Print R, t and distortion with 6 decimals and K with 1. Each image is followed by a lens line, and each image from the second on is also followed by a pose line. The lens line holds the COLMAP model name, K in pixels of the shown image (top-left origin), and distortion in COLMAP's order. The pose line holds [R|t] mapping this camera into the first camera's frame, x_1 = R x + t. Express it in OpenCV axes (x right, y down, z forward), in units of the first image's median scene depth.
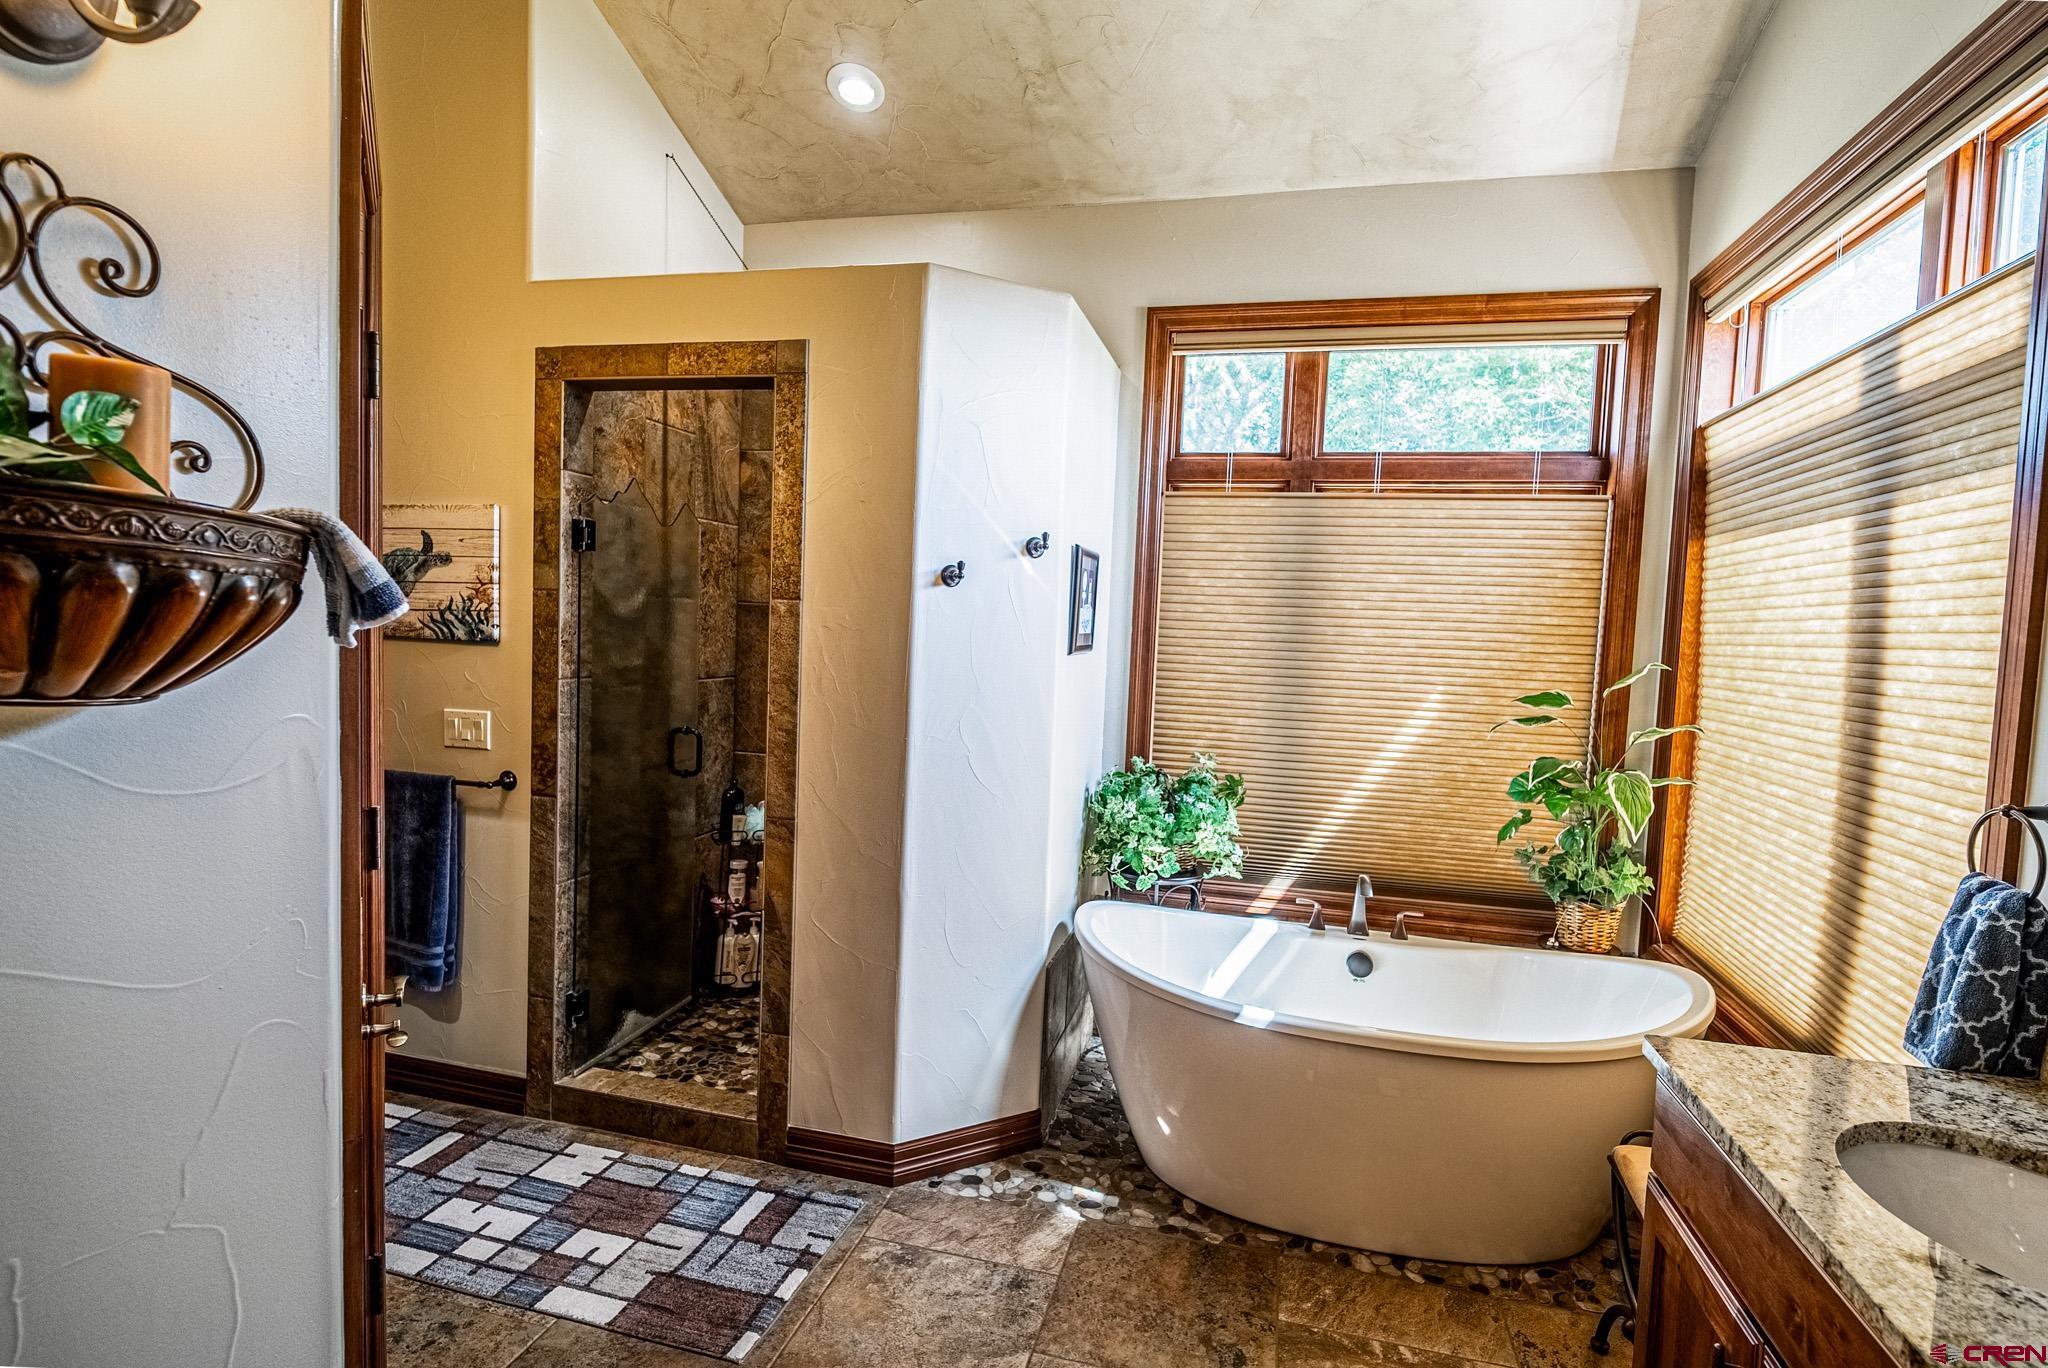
lens RADIAL K [[1015.4, 0, 1029.9], [0, 1015.4, 680.1], [0, 0, 1]] dist [-0.000409, -0.000154]
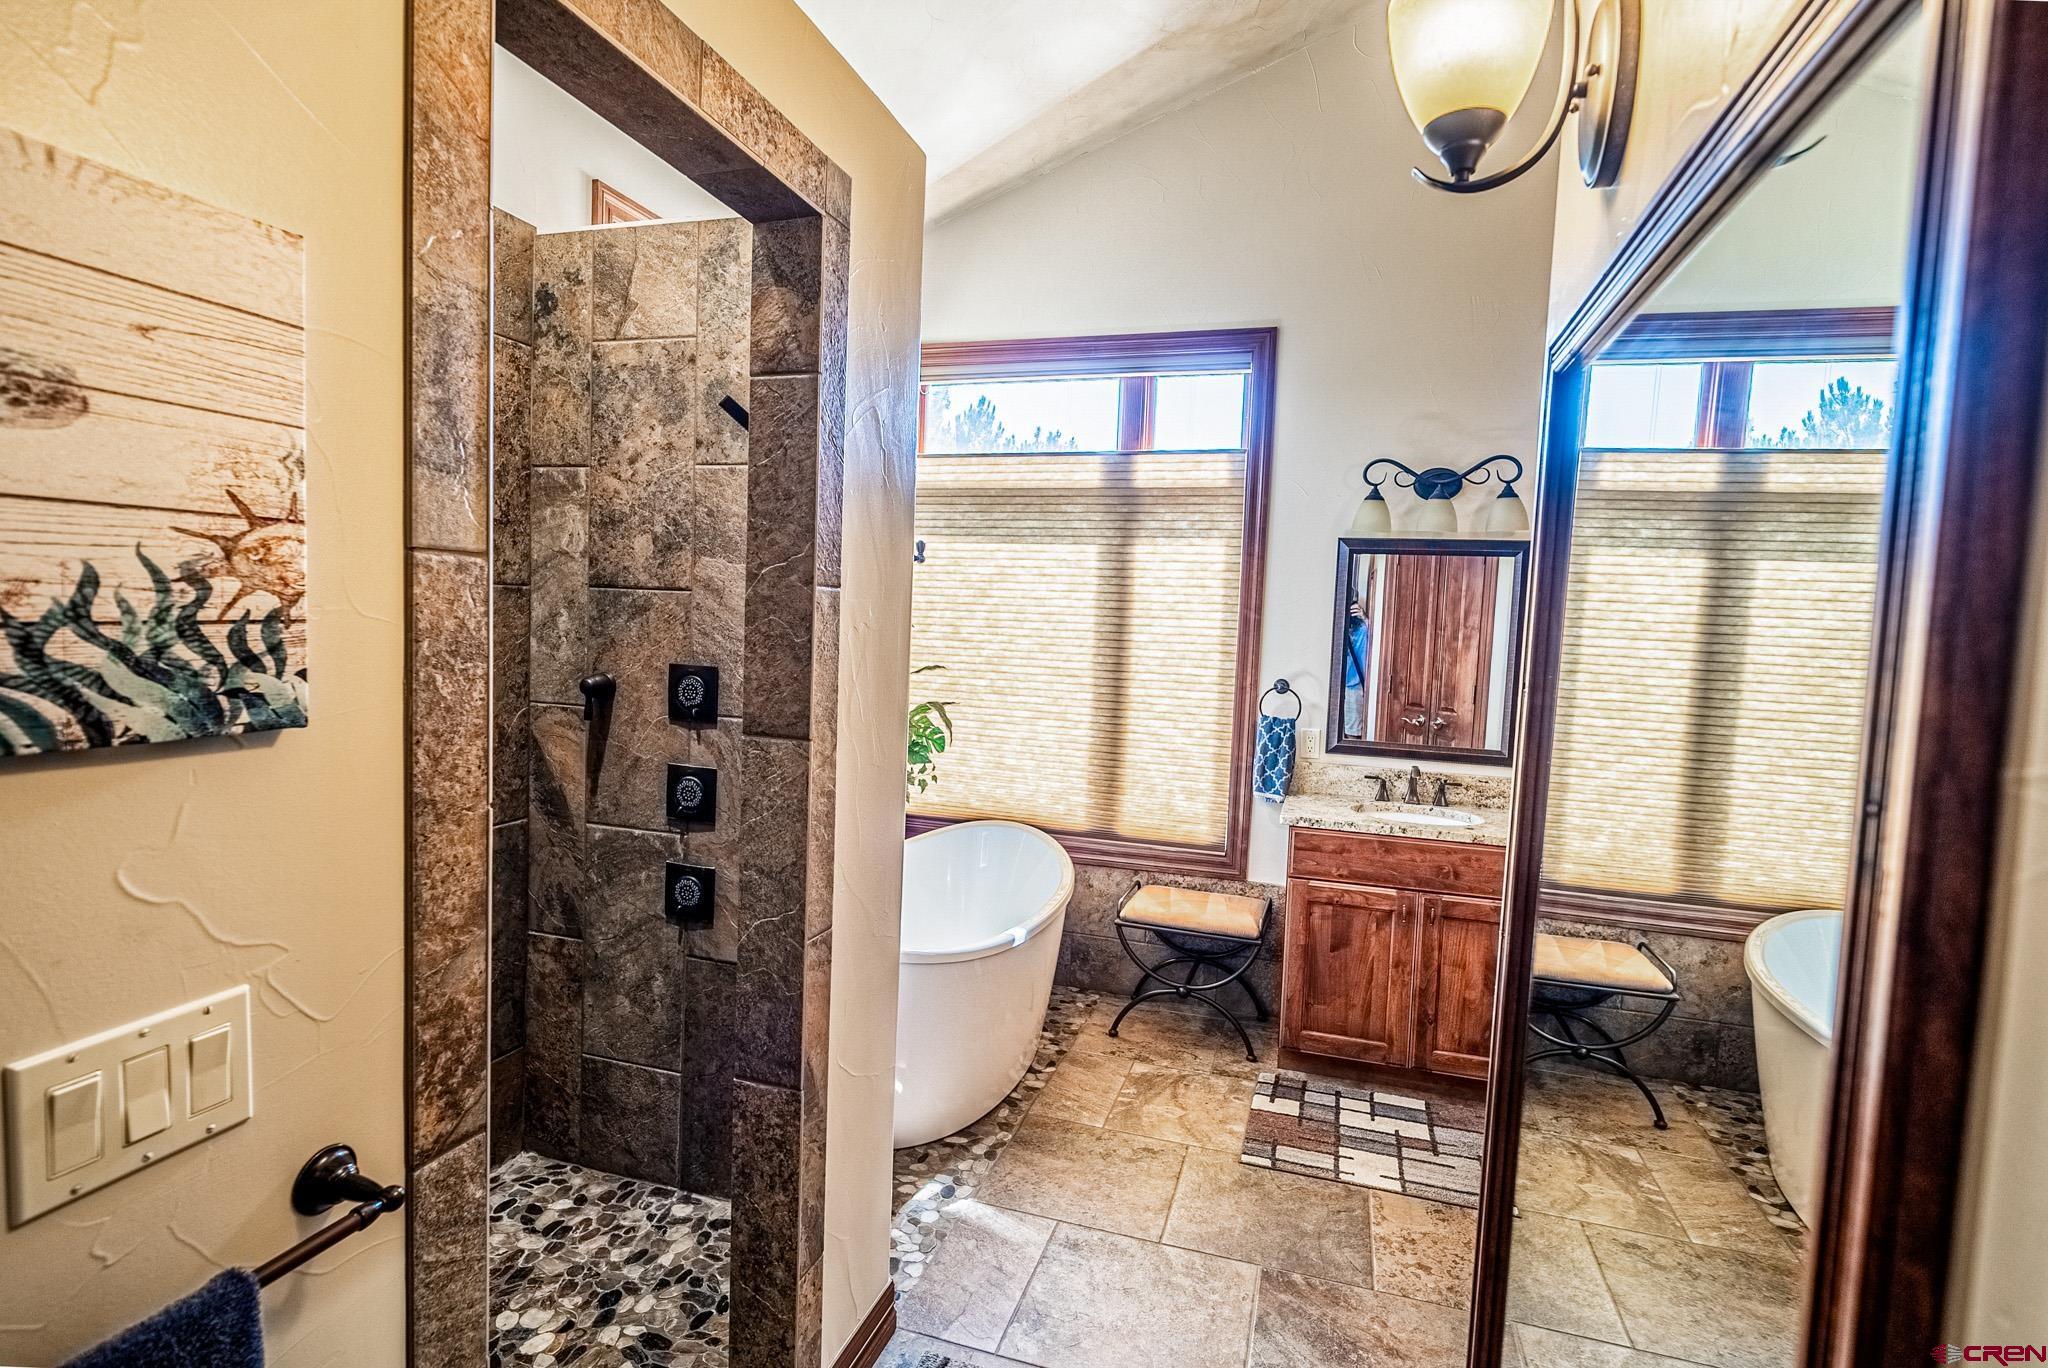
lens RADIAL K [[1015.4, 0, 1026.0], [0, 1015.4, 685.6], [0, 0, 1]] dist [-0.000409, -0.000154]
pose [[0.045955, -0.103509, 0.993566, -0.857820], [0.020940, 0.994498, 0.102637, -0.080102], [-0.998724, 0.016089, 0.047870, 0.842202]]
